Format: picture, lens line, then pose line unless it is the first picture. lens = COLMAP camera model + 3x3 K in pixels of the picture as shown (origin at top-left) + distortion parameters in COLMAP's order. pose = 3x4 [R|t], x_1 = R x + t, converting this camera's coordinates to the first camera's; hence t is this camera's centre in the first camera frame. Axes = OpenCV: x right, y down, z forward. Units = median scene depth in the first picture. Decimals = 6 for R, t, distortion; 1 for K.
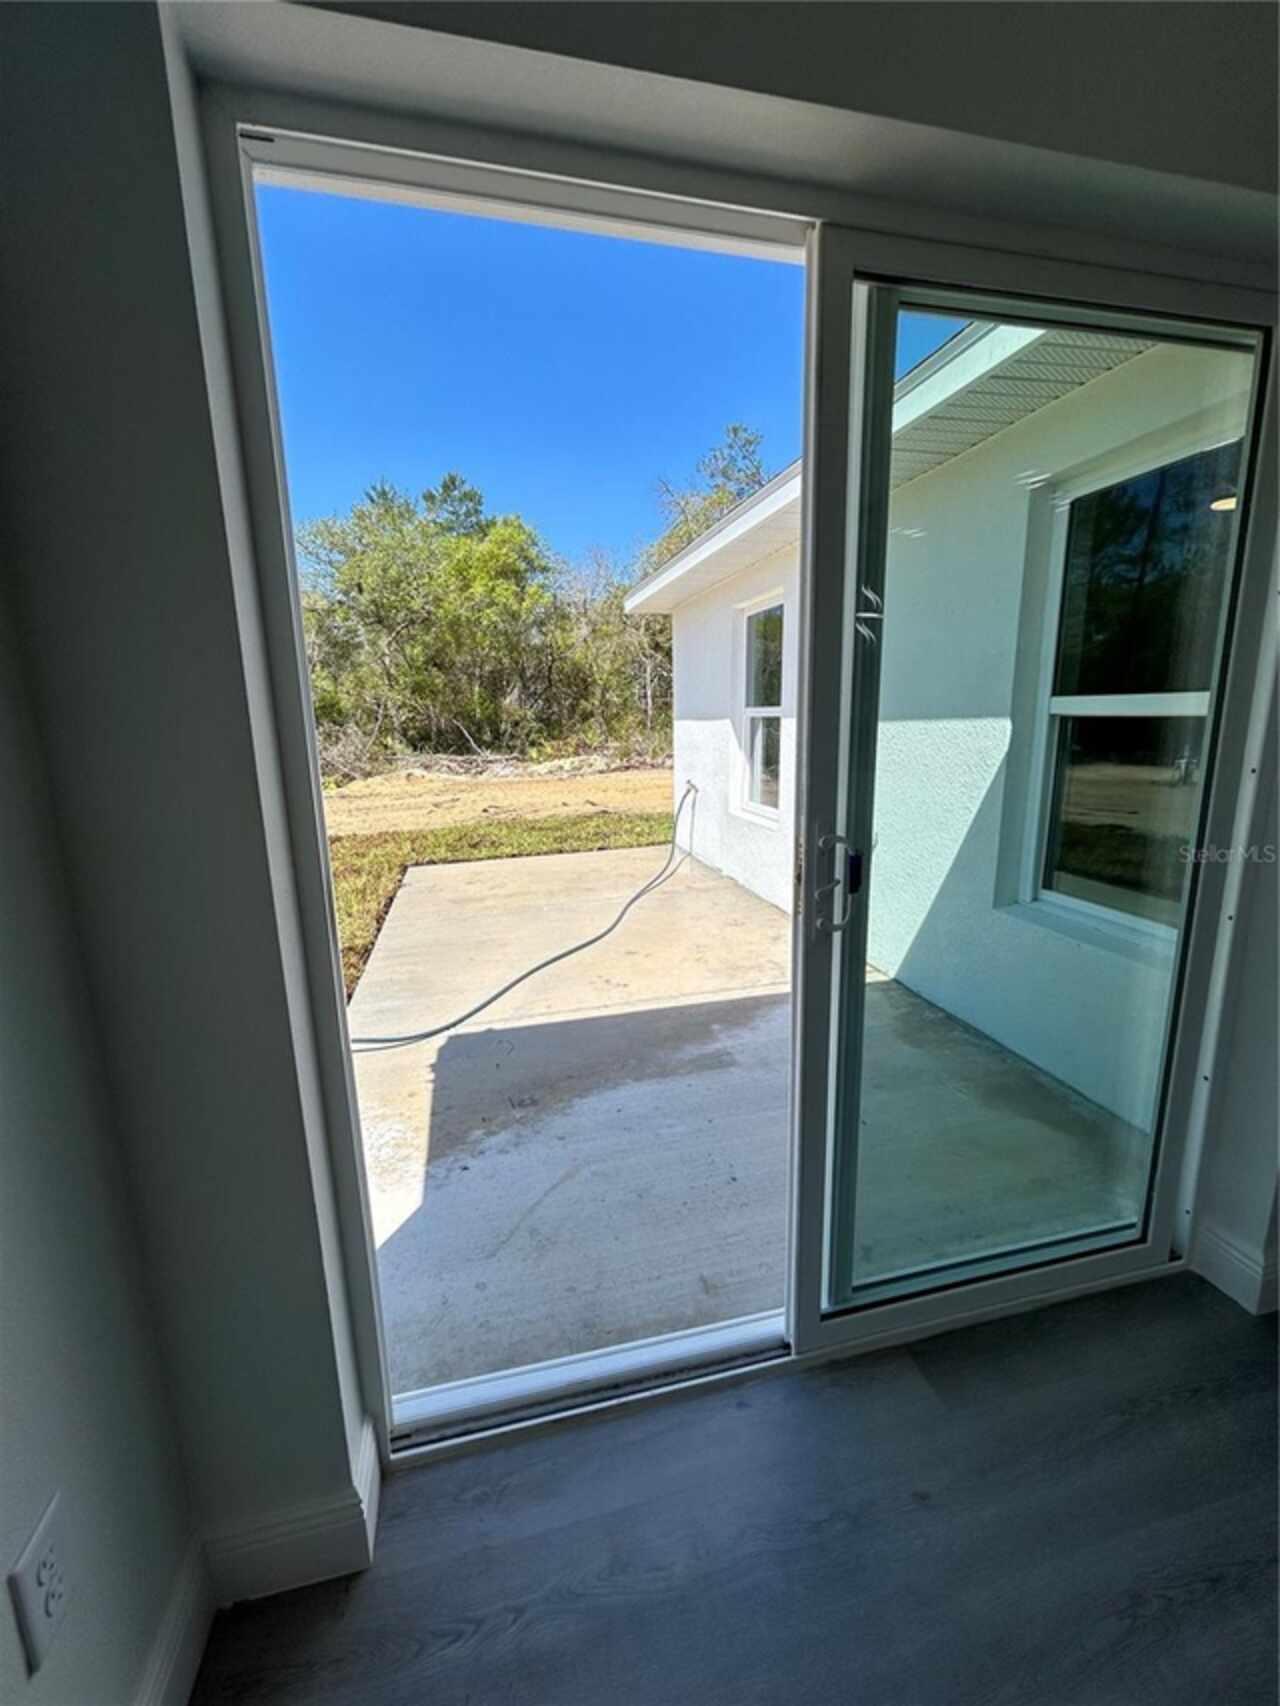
lens RADIAL K [[686.4, 0, 643.1], [0, 686.4, 851.5], [0, 0, 1]] dist [0.002891, -0.003694]
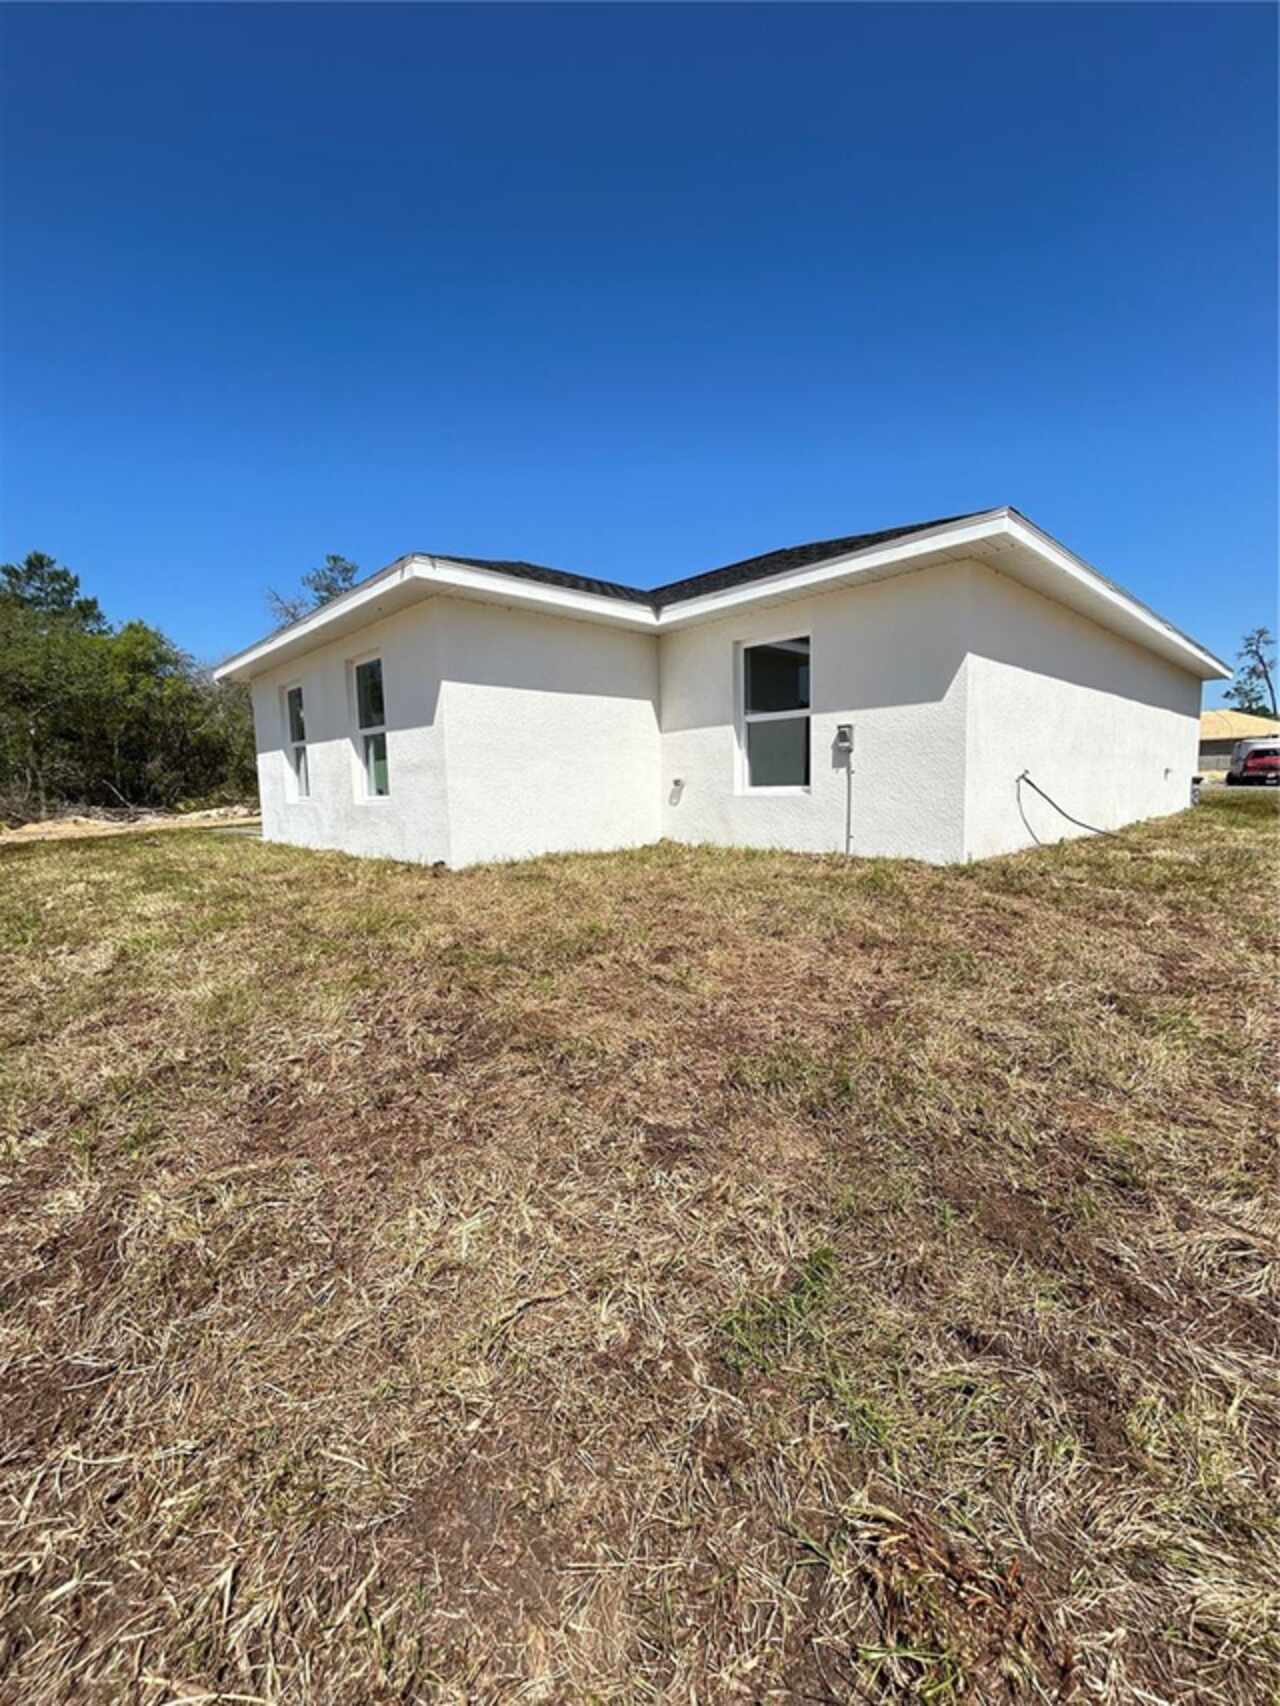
lens RADIAL K [[686.4, 0, 643.1], [0, 686.4, 851.5], [0, 0, 1]] dist [0.002891, -0.003694]
pose [[0.864325, -0.048112, 0.500627, -0.058240], [0.103059, 0.991234, -0.082668, 0.133145], [-0.492261, 0.123046, 0.861707, -0.511302]]
